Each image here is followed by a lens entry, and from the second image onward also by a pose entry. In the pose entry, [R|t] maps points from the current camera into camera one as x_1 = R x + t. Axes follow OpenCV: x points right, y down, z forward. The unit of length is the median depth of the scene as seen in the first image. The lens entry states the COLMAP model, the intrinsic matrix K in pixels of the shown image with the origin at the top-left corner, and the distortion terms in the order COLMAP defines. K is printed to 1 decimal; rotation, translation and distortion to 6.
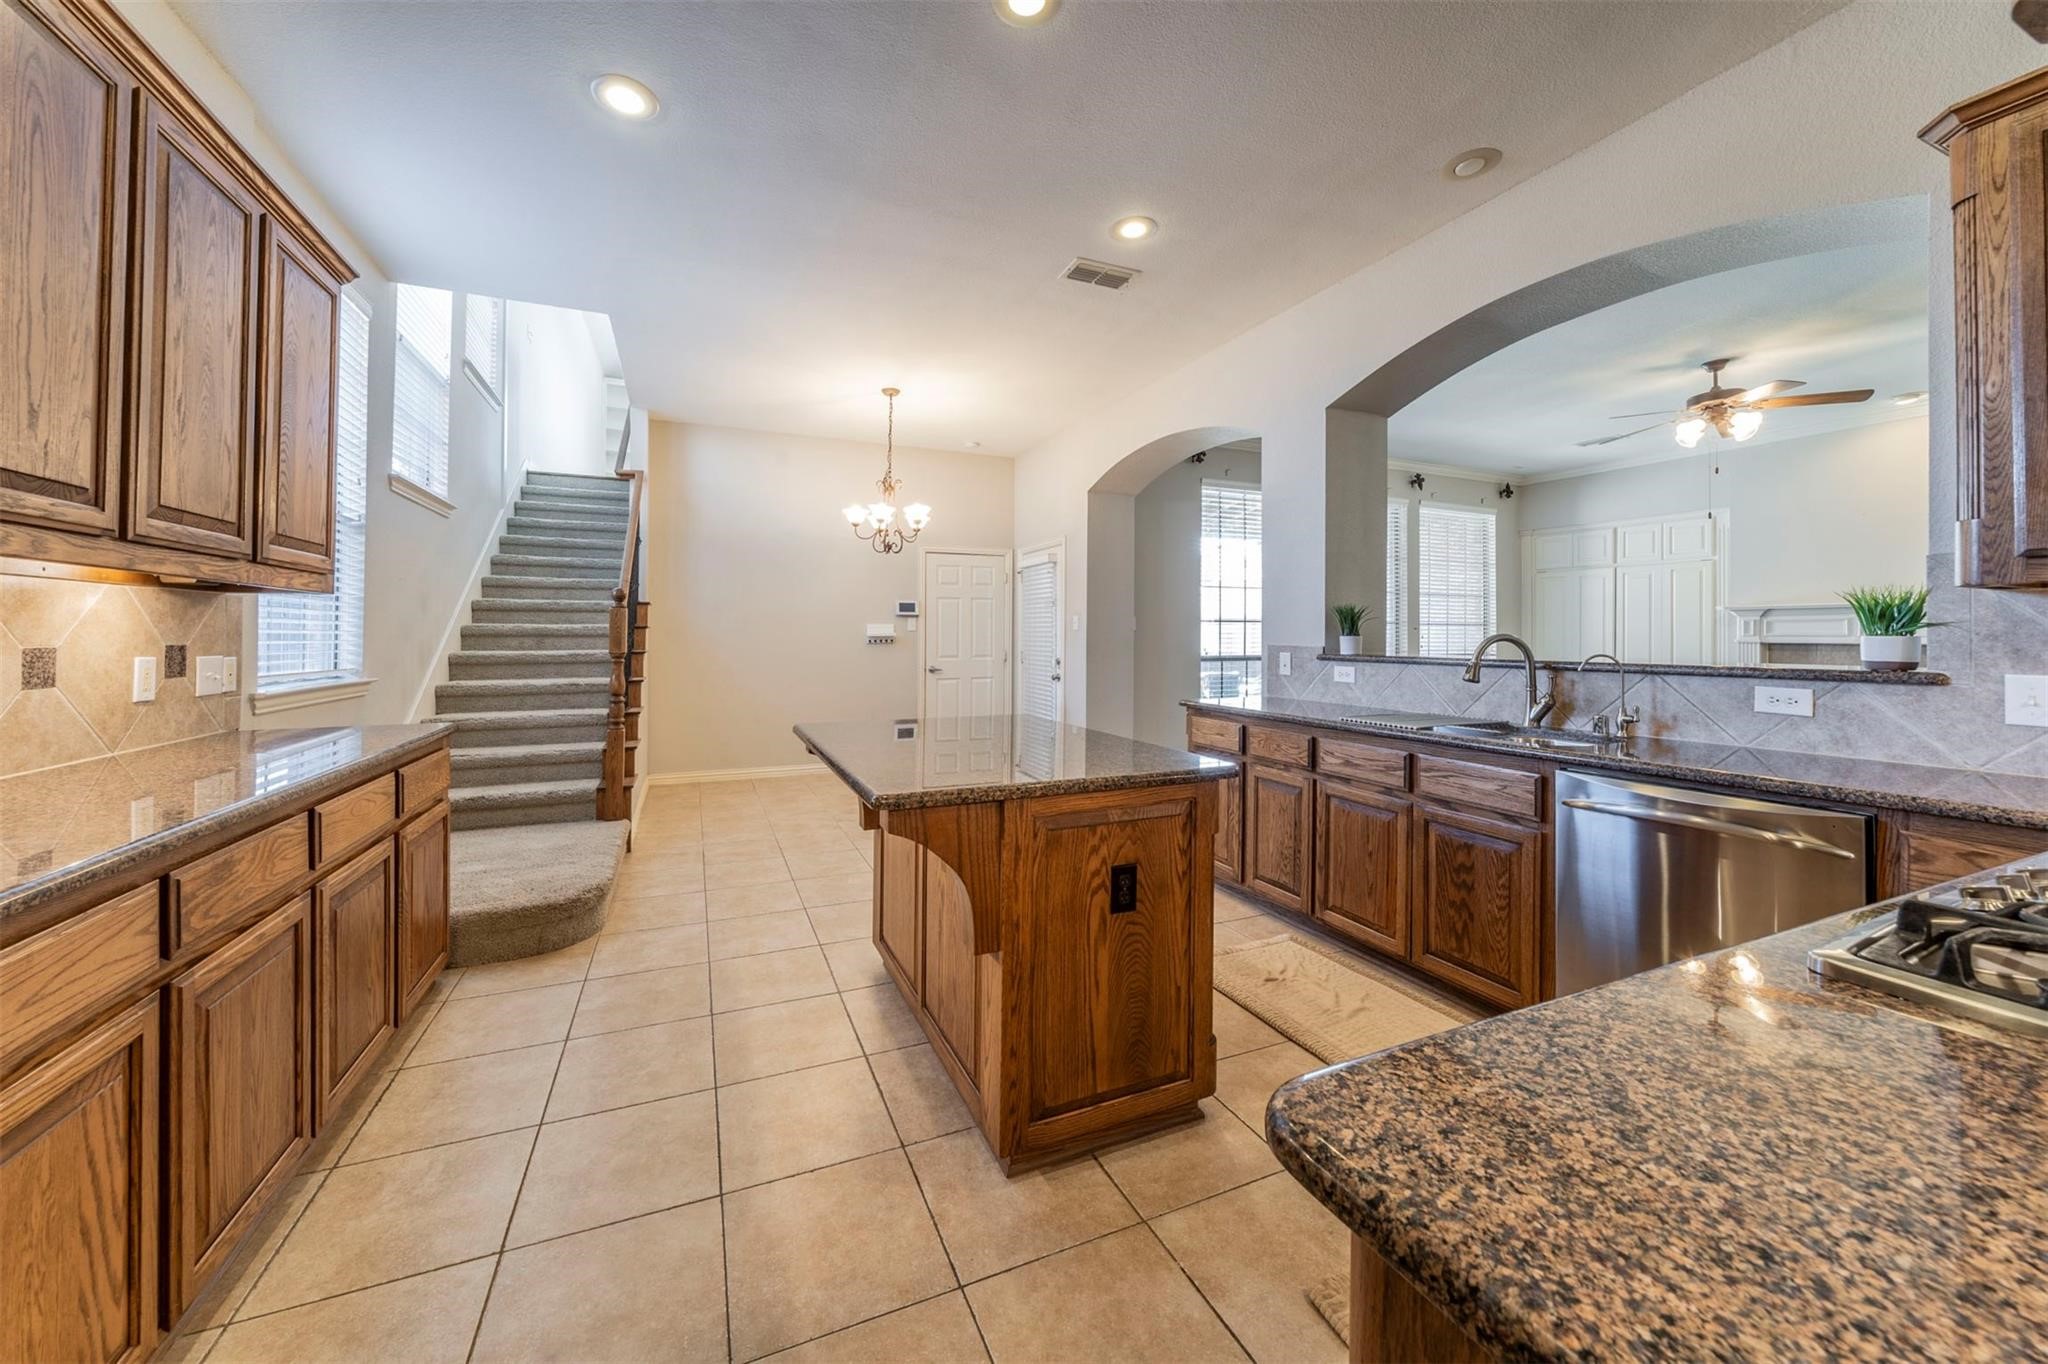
lens RADIAL K [[717.1, 0, 1012.4], [0, 717.1, 633.6], [0, 0, 1]] dist [0.000341, 0.000046]
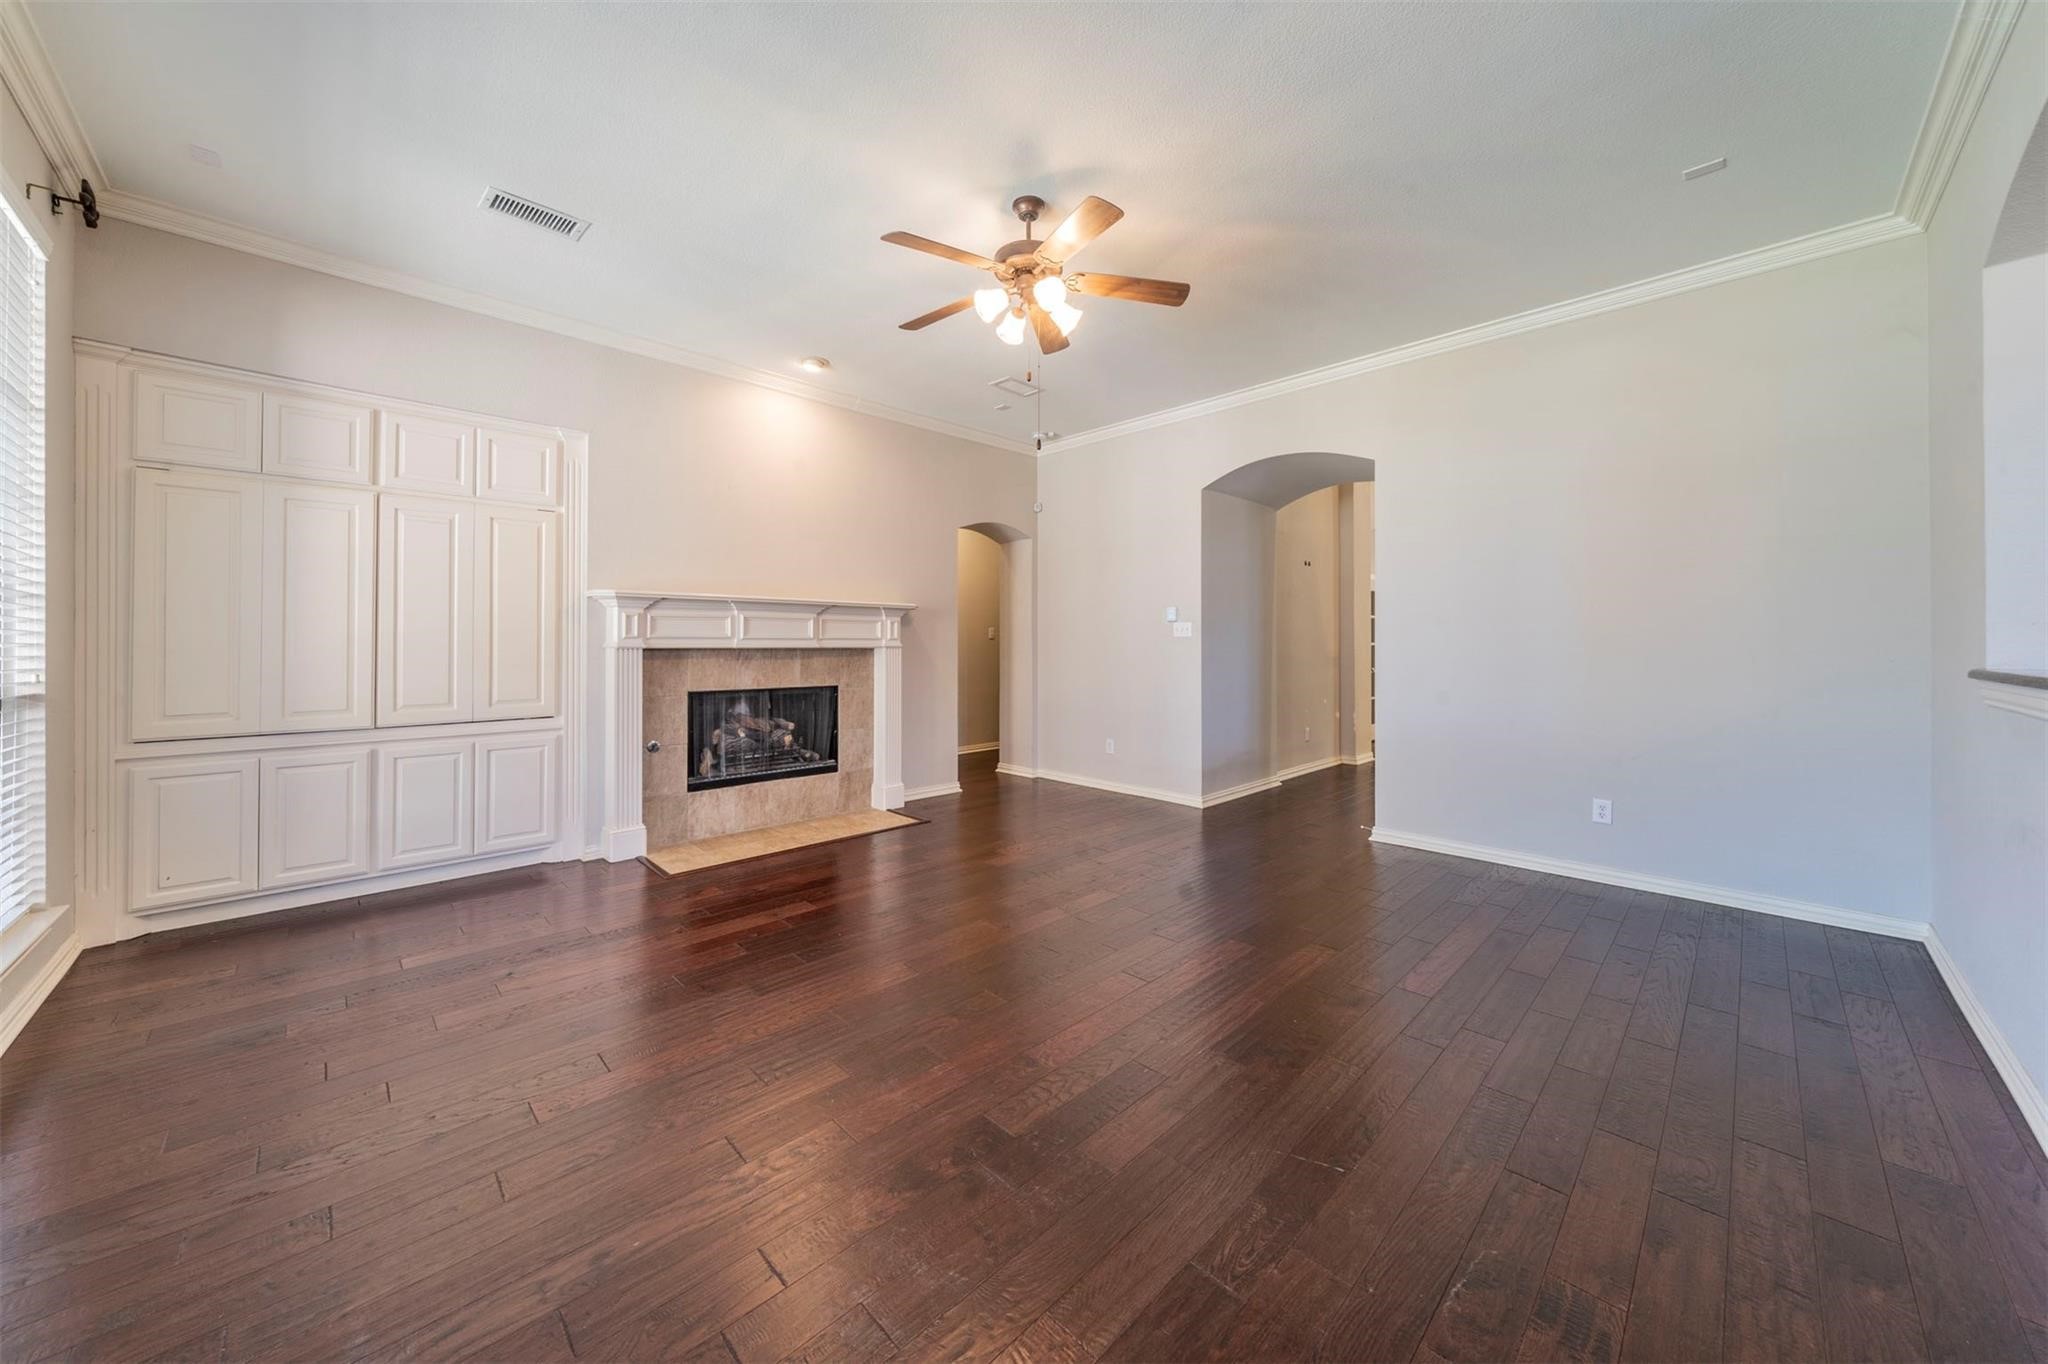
lens RADIAL K [[717.1, 0, 1012.4], [0, 717.1, 633.6], [0, 0, 1]] dist [0.000341, 0.000046]
pose [[-0.352116, 0.006904, 0.935931, 0.639543], [-0.002049, 0.999965, -0.008147, 0.010391], [-0.935954, -0.004787, -0.352090, 2.003276]]
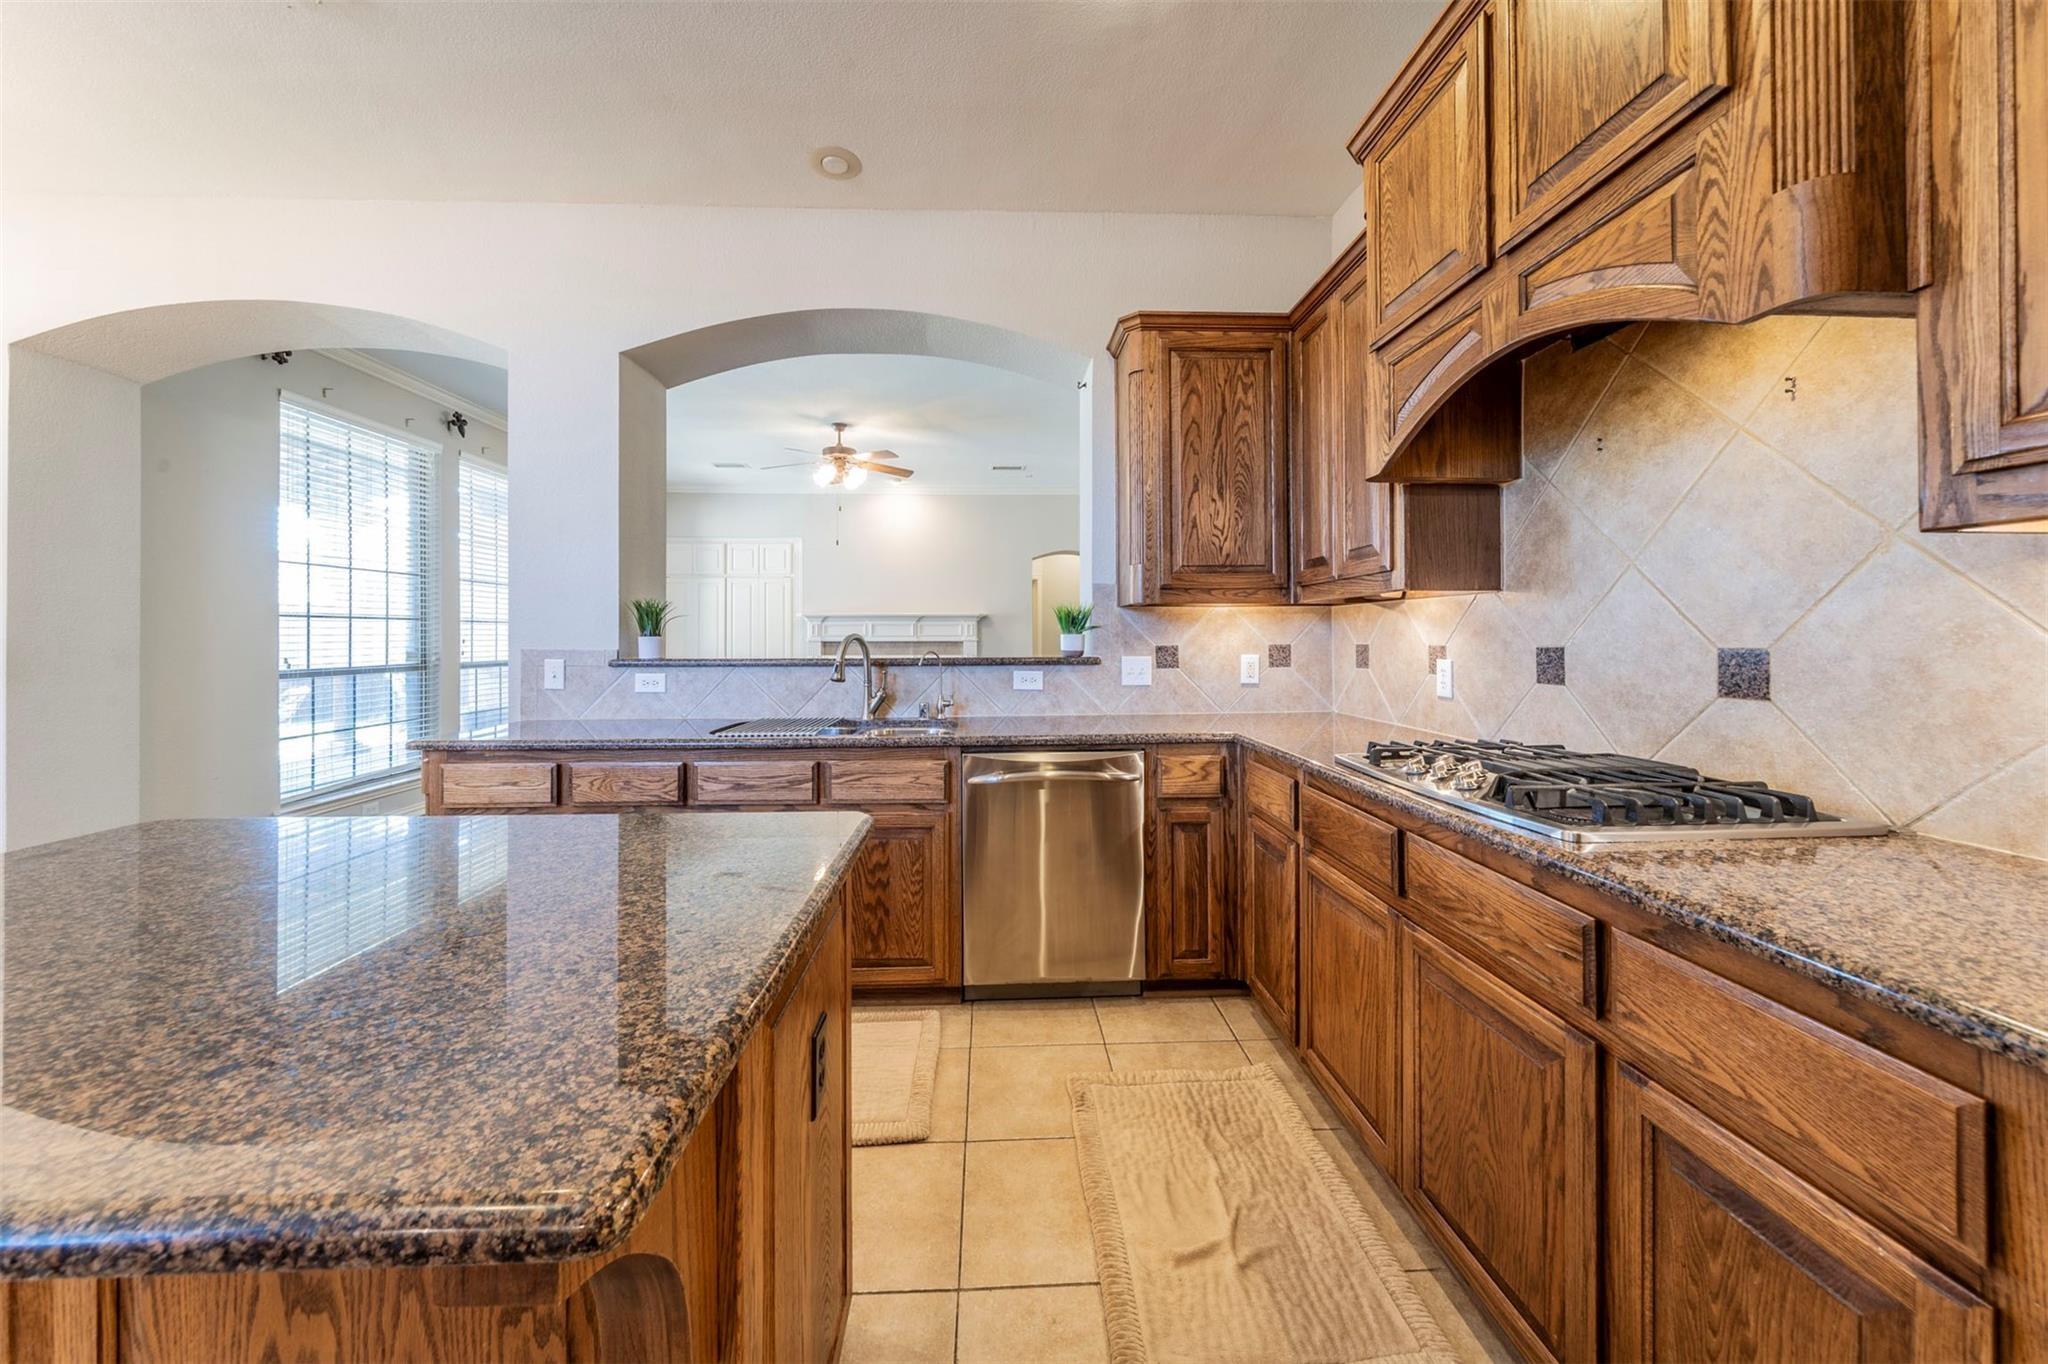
lens RADIAL K [[727.1, 0, 994.7], [0, 727.1, 637.9], [0, 0, 1]] dist [-0.000591, -0.000044]
pose [[0.384678, -0.005285, 0.923036, -0.203116], [0.001857, 0.999986, 0.004952, 0.001565], [-0.923049, -0.000191, 0.384683, 0.380729]]
